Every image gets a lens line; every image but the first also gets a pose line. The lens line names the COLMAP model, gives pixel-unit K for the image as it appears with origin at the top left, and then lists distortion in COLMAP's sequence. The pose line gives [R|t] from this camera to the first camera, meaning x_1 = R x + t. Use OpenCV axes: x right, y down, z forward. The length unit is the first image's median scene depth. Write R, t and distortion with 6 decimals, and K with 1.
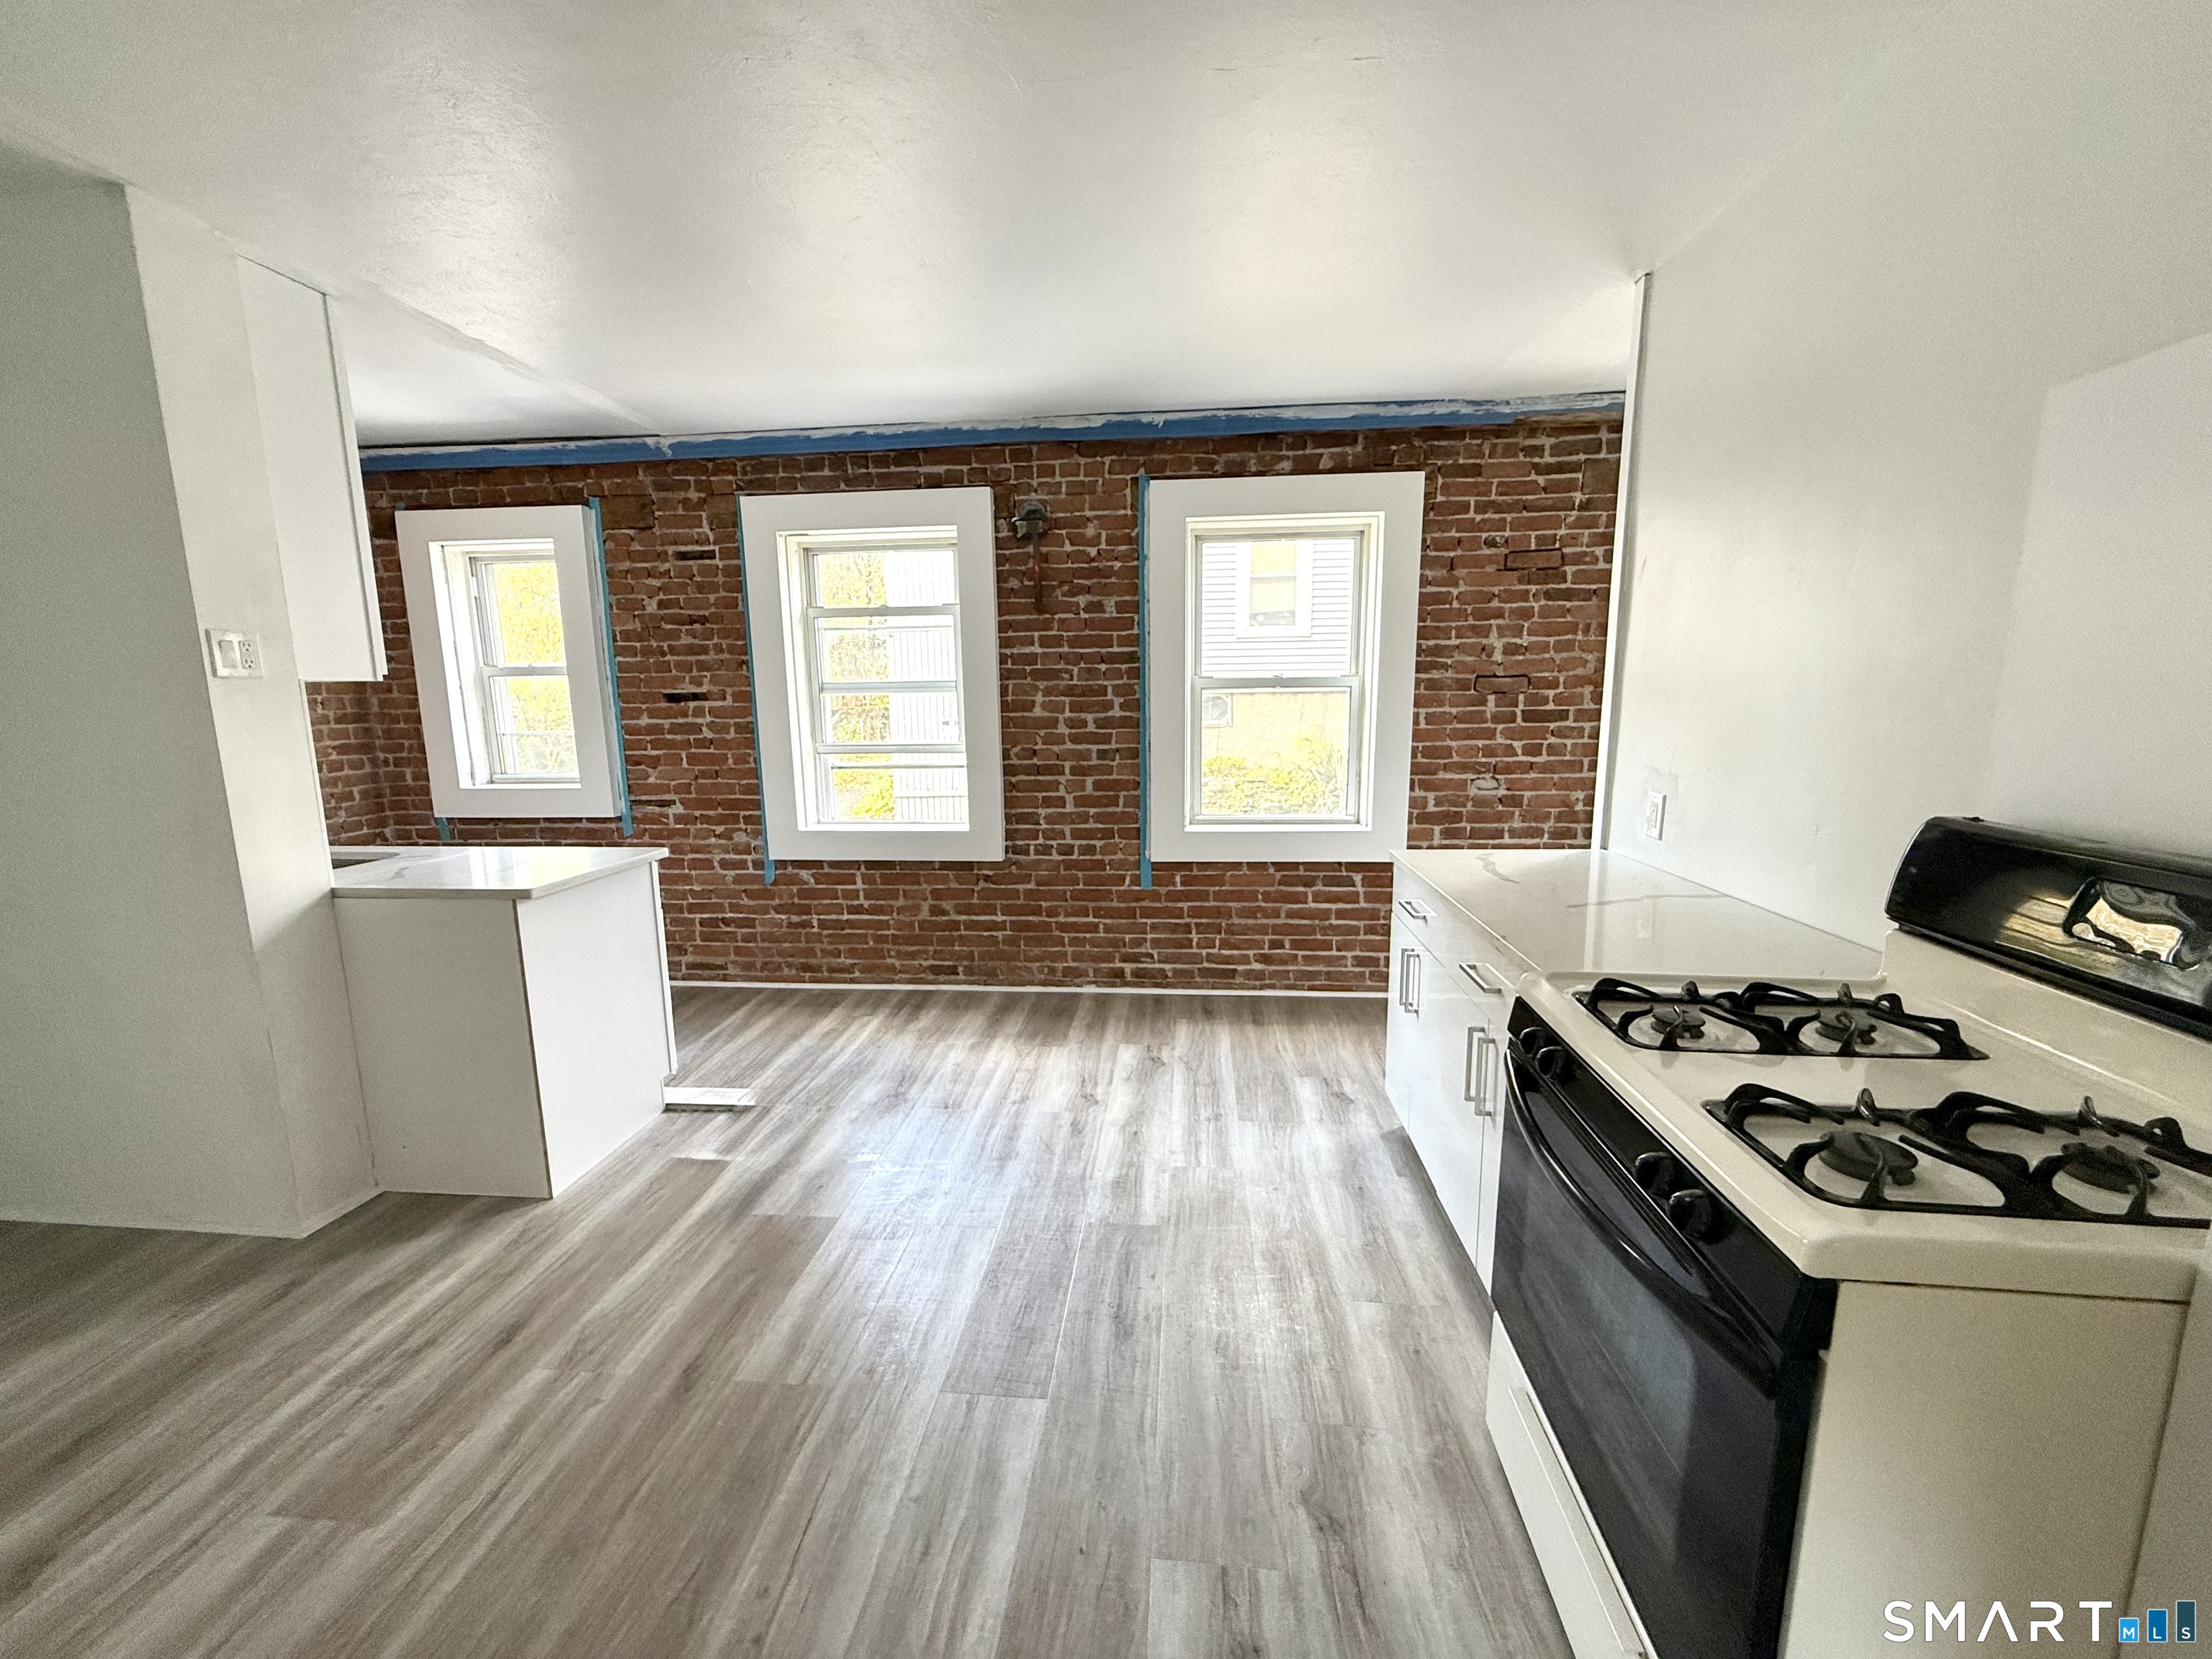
lens RADIAL K [[886.4, 0, 1102.4], [0, 886.4, 838.7], [0, 0, 1]] dist [0.001561, 0.000051]
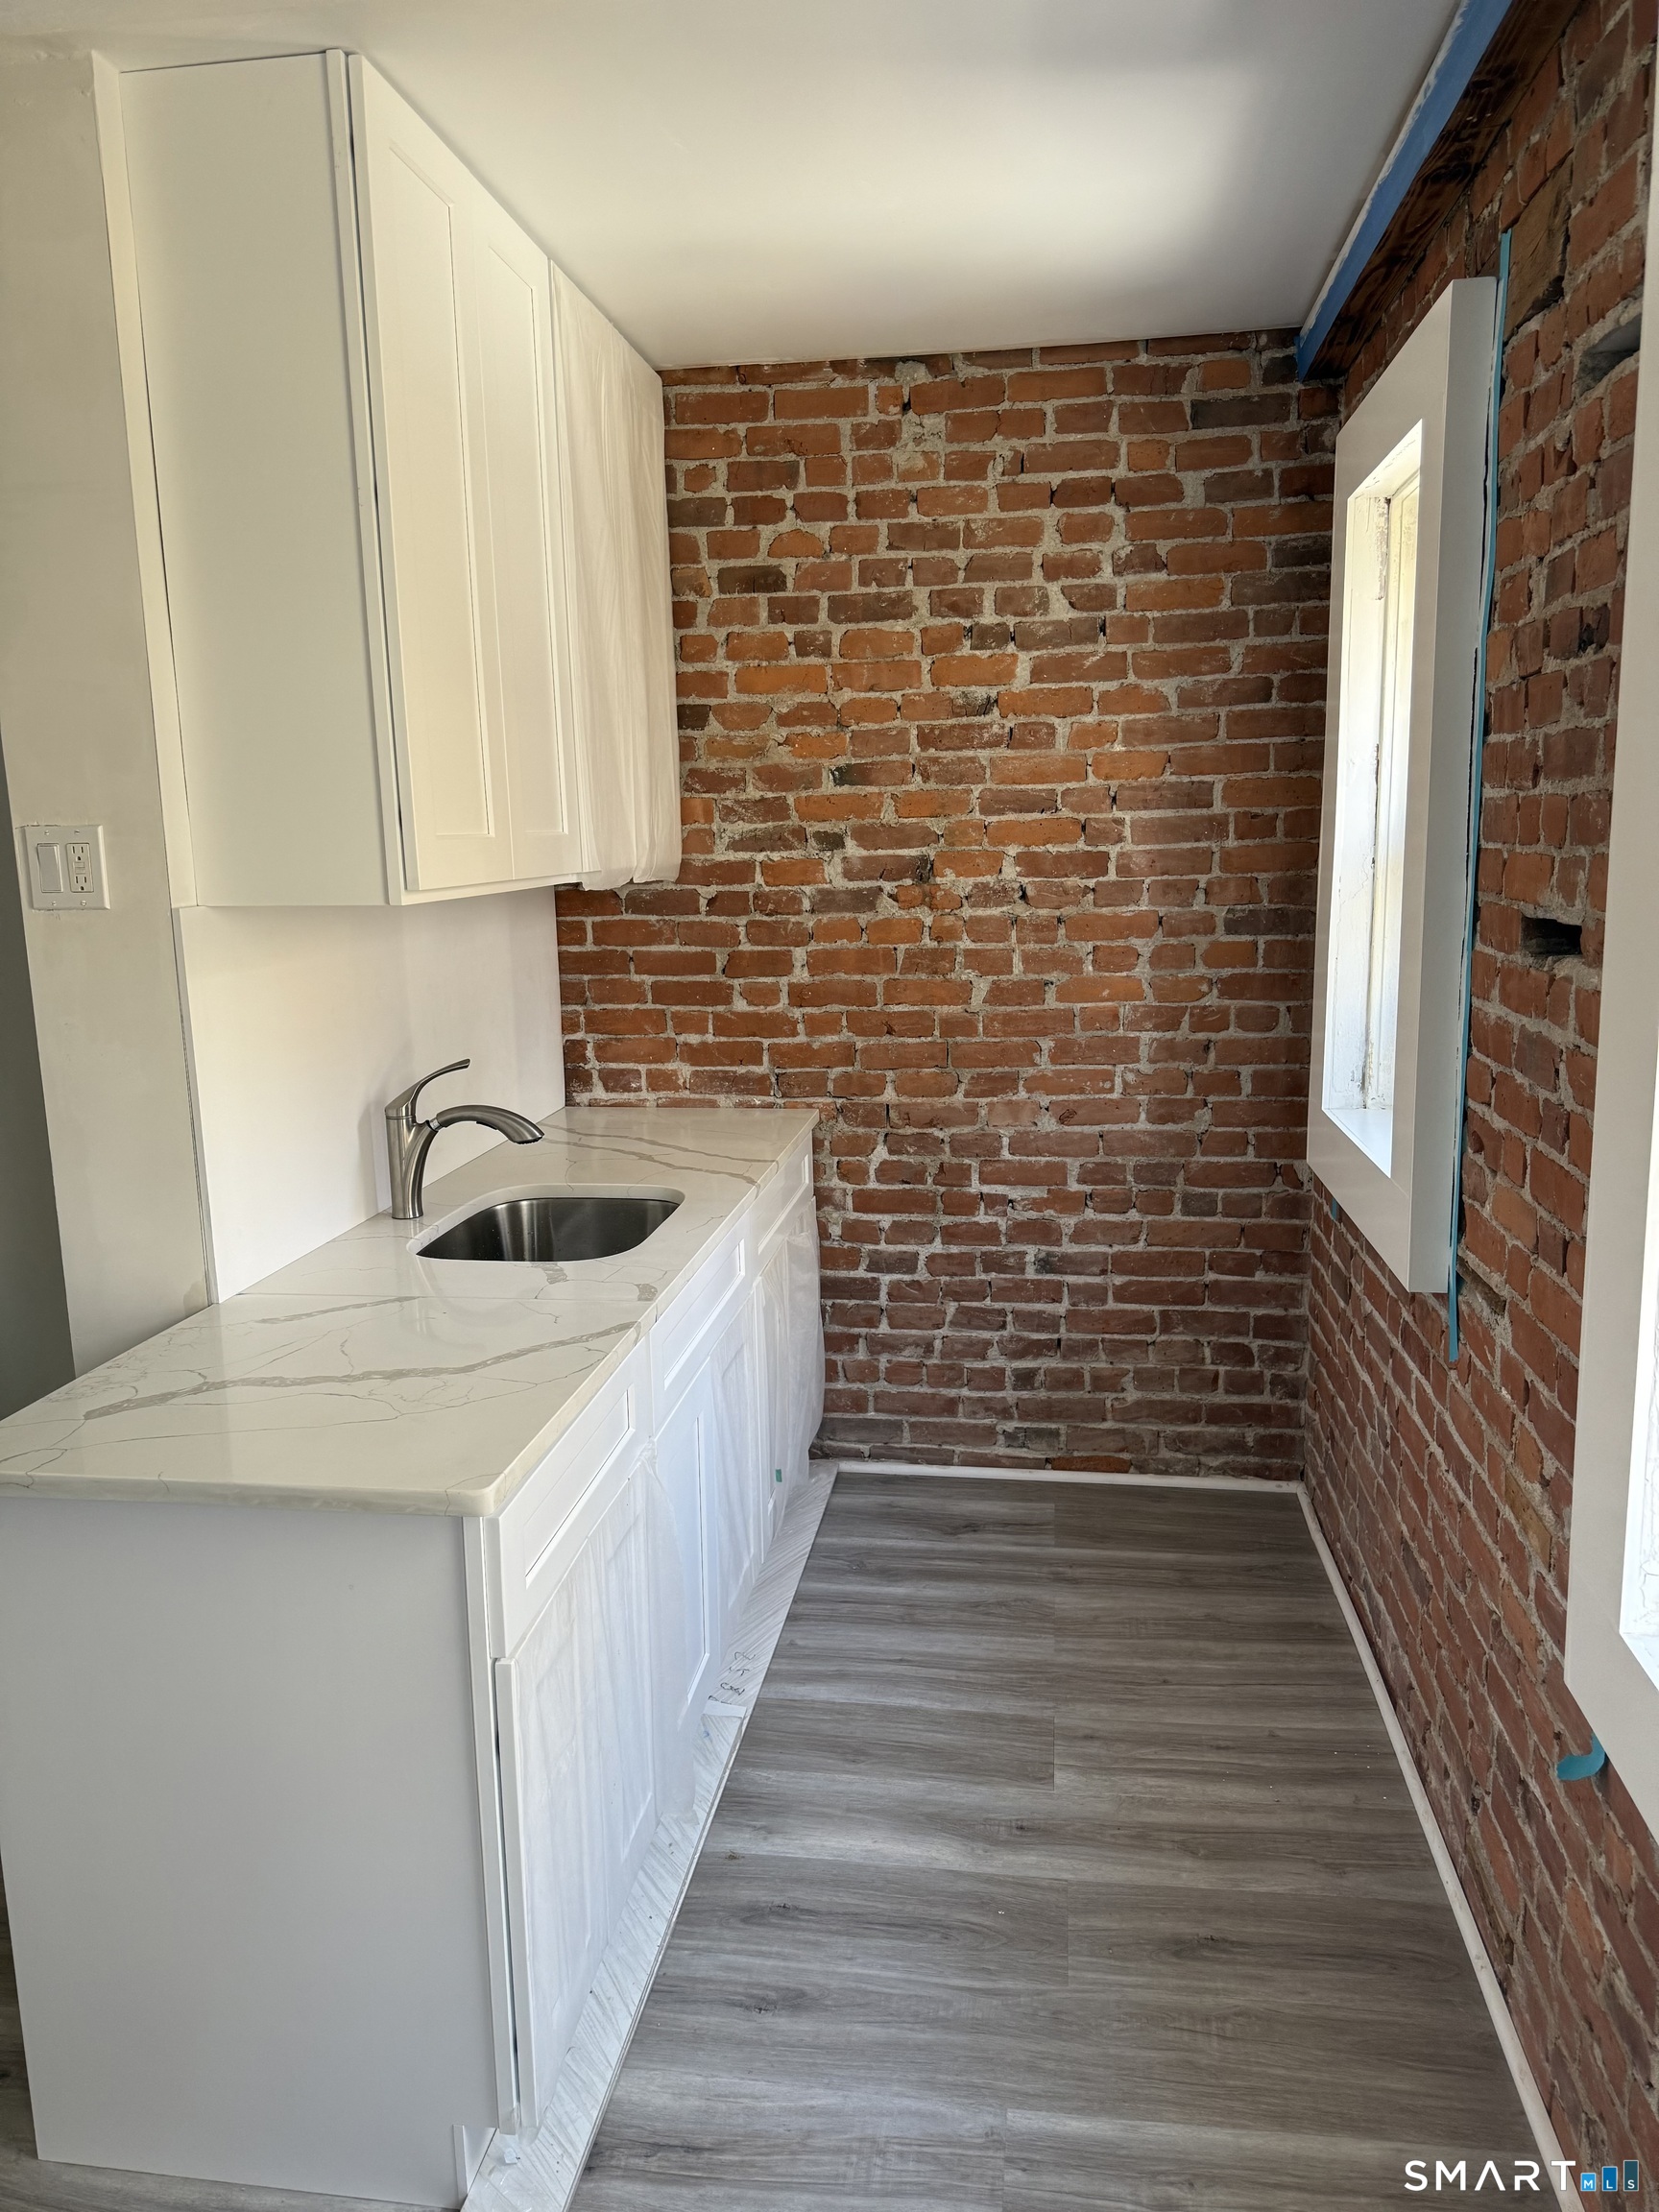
lens RADIAL K [[1528.6, 0, 829.7], [0, 1528.6, 1100.5], [0, 0, 1]] dist [0.000632, 0.000080]
pose [[-0.041224, 0.190227, -0.980874, -0.027038], [-0.140122, 0.970906, 0.194183, -0.194363], [0.989276, 0.145447, -0.013370, 0.916308]]
